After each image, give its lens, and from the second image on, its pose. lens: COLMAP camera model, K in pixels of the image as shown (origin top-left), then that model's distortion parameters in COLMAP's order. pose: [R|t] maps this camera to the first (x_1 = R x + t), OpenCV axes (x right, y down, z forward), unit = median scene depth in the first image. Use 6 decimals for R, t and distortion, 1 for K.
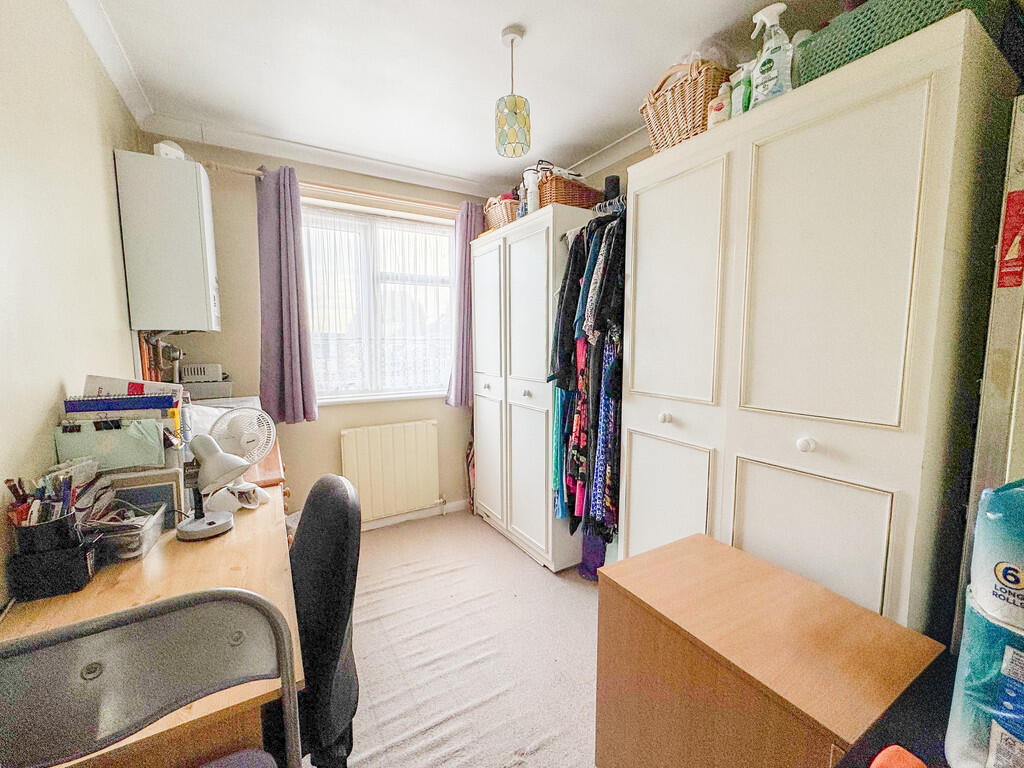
lens RADIAL K [[426.9, 0, 516.3], [0, 426.9, 384.8], [0, 0, 1]] dist [-0.008586, 0.000706]
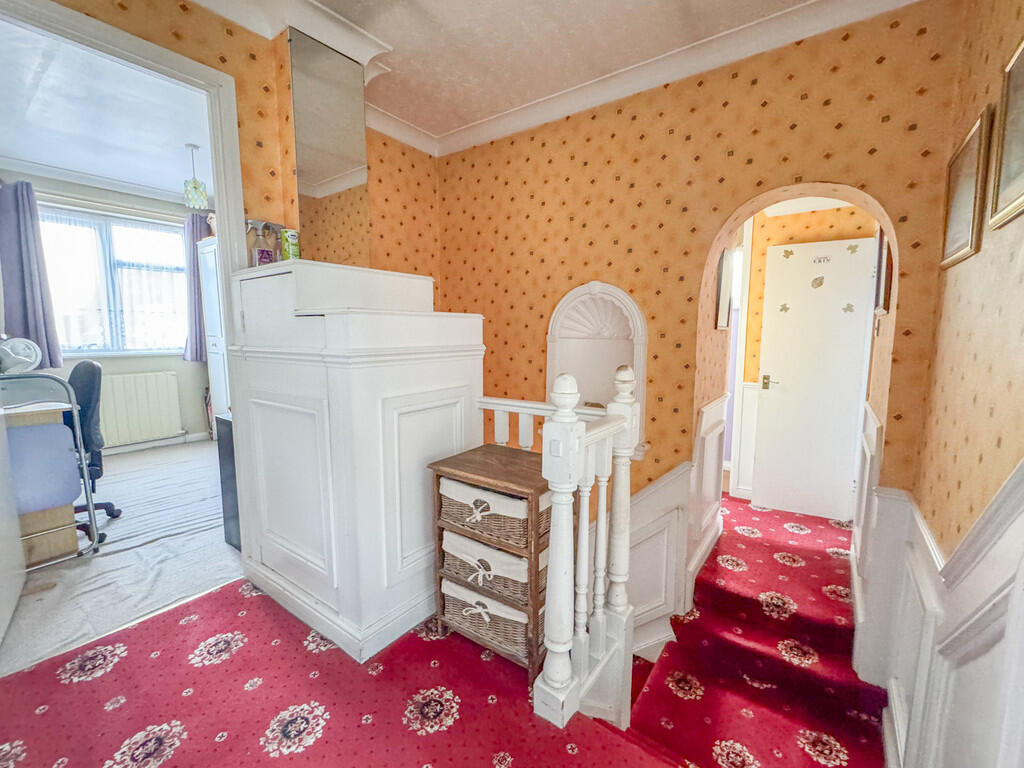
lens RADIAL K [[426.9, 0, 509.1], [0, 426.9, 381.9], [0, 0, 1]] dist [-0.008586, 0.000706]
pose [[0.917122, -0.041872, 0.396400, 0.264978], [0.034599, 0.999076, 0.025483, 0.123898], [-0.397101, -0.009656, 0.917724, -0.705617]]
